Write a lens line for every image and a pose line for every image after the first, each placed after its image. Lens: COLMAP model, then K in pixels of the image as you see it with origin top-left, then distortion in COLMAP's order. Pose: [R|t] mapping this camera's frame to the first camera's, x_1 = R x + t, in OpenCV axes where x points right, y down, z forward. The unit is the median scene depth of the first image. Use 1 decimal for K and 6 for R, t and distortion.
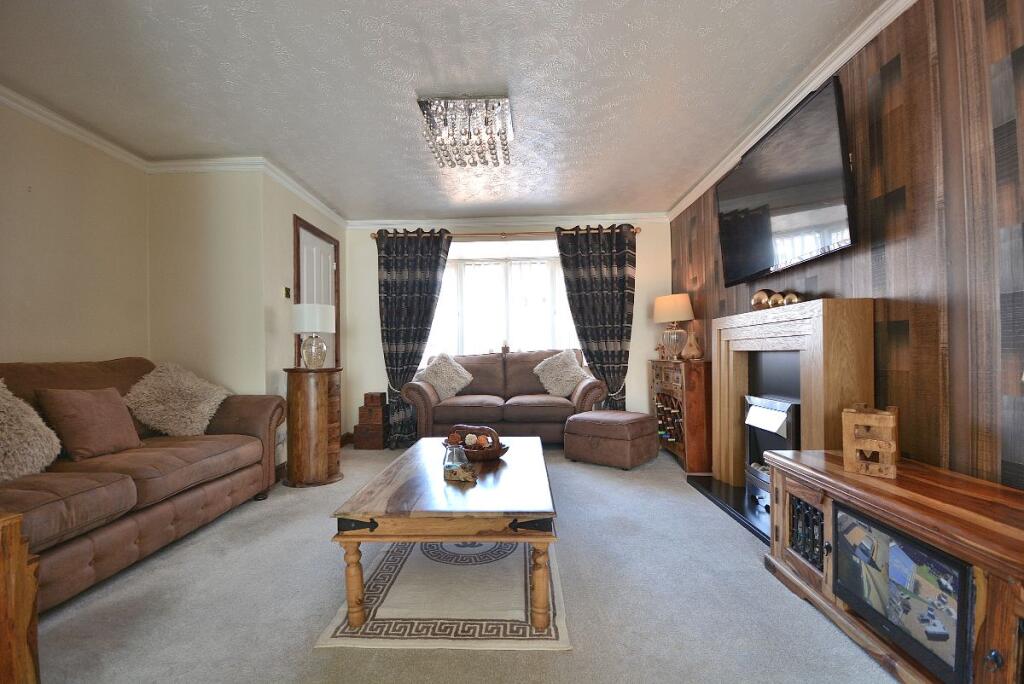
lens RADIAL K [[450.0, 0, 510.2], [0, 450.0, 343.6], [0, 0, 1]] dist [0.002822, -0.004111]
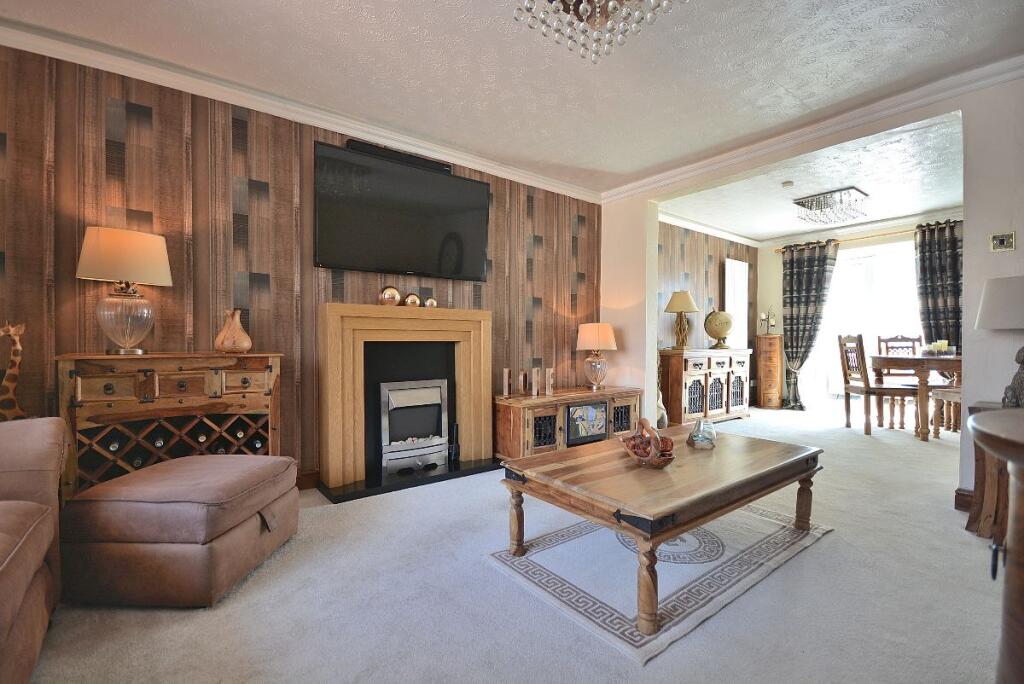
lens RADIAL K [[450.0, 0, 512.4], [0, 450.0, 346.8], [0, 0, 1]] dist [0.002822, -0.004111]
pose [[-0.628052, 0.007933, 0.778131, -0.969428], [0.000600, 0.999953, -0.009710, 0.075706], [-0.778171, -0.005631, -0.628027, 2.864206]]
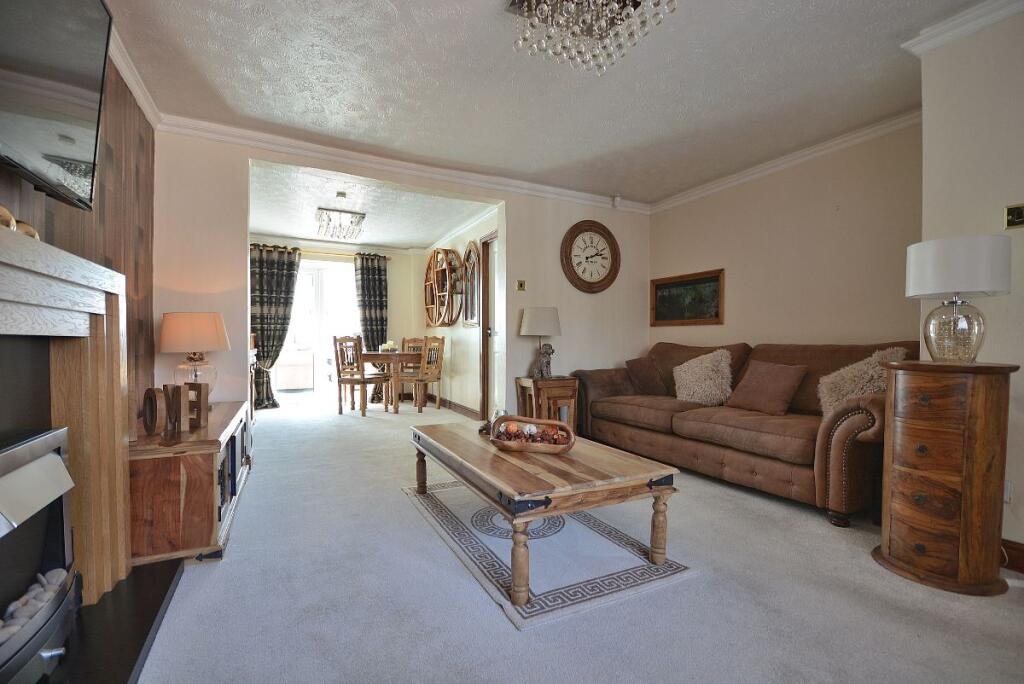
lens RADIAL K [[450.0, 0, 495.5], [0, 450.0, 352.0], [0, 0, 1]] dist [0.002822, -0.004111]
pose [[-0.891083, 0.018625, -0.453458, 0.650992], [0.013476, 0.999803, 0.014582, 0.060030], [0.453640, 0.006883, -0.891158, 2.945271]]
